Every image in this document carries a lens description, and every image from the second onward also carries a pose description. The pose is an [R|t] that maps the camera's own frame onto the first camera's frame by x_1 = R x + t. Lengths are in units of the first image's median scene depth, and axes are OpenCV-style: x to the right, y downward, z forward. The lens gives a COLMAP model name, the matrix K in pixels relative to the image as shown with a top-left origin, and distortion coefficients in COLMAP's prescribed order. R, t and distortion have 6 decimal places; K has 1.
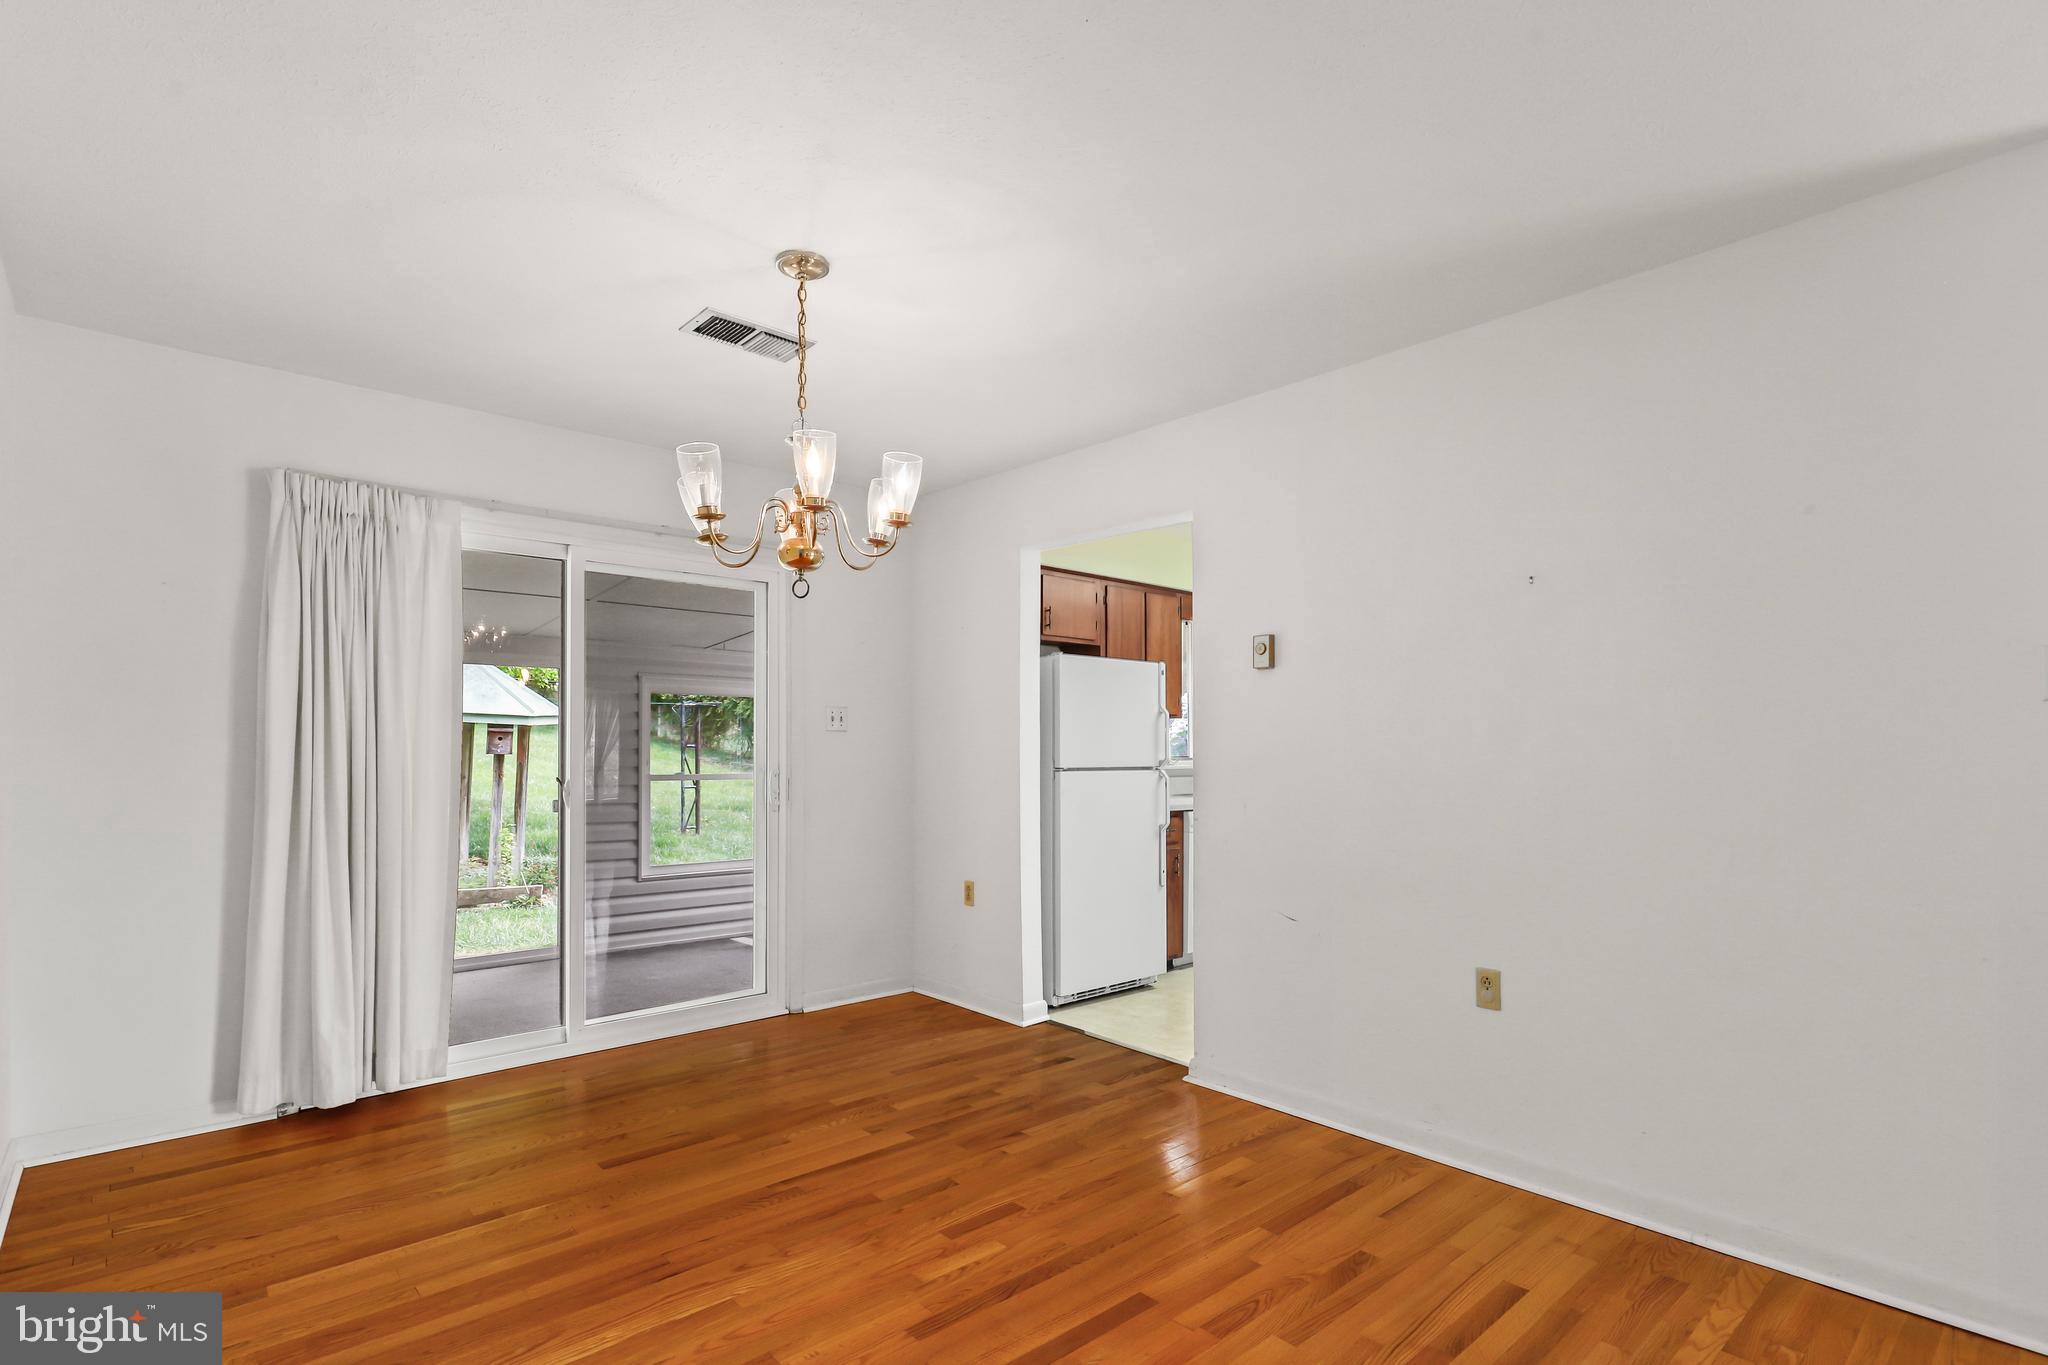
lens RADIAL K [[1024.5, 0, 1024.0], [0, 1024.5, 682.5], [0, 0, 1]] dist [0.000214, -0.000038]
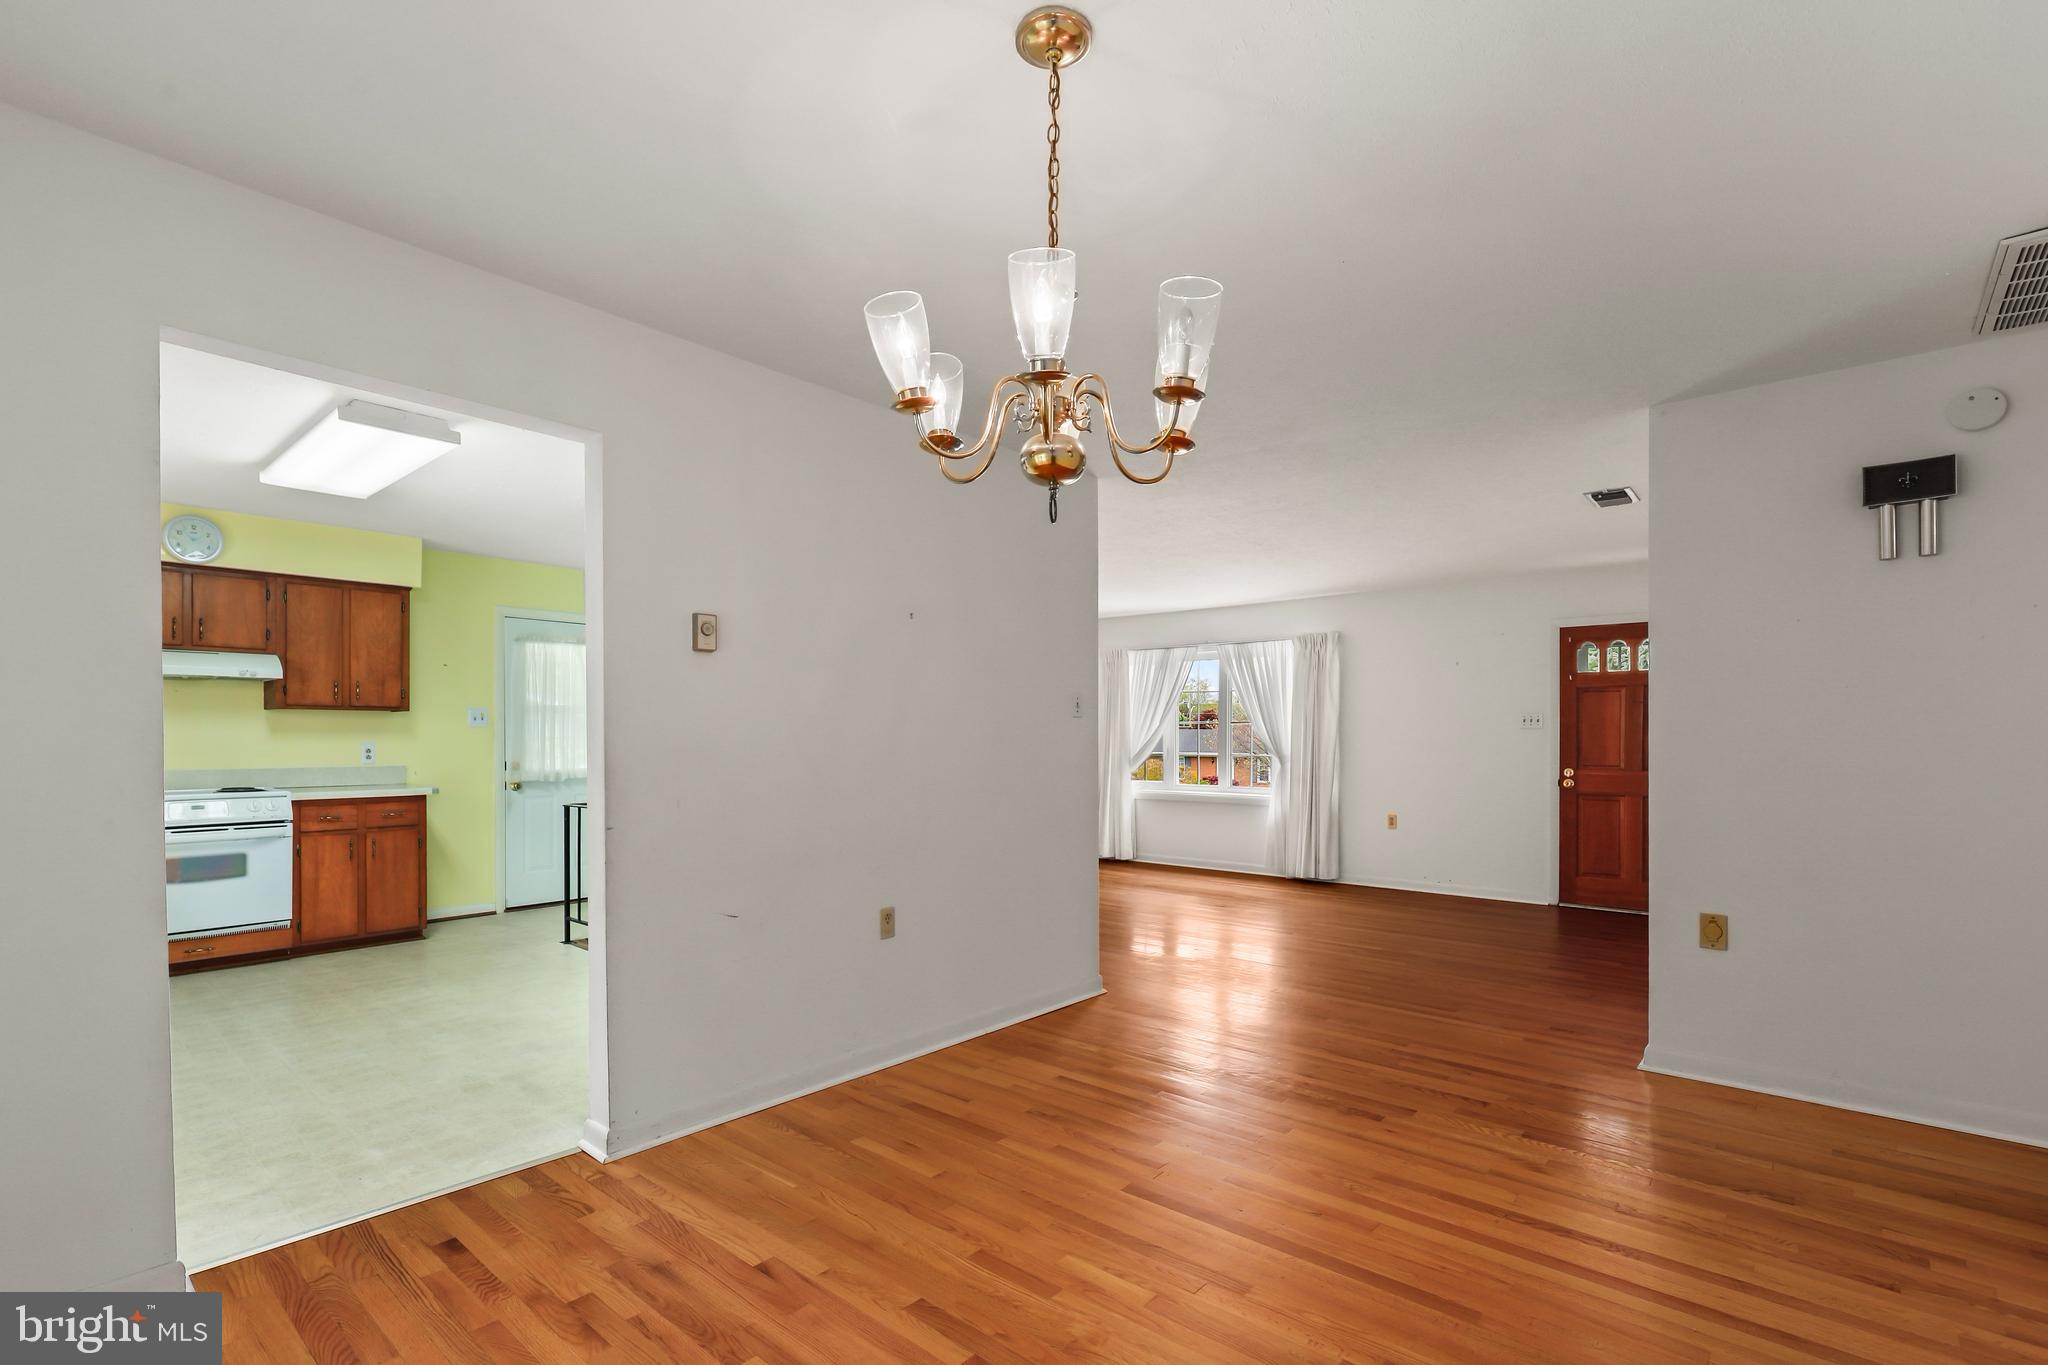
lens RADIAL K [[924.3, 0, 1030.6], [0, 924.3, 745.2], [0, 0, 1]] dist [-0.001567, -0.000127]
pose [[-0.112440, -0.010272, 0.993605, -0.721133], [-0.052565, 0.998608, 0.004376, 0.060371], [-0.992267, -0.051737, -0.112824, 0.963019]]
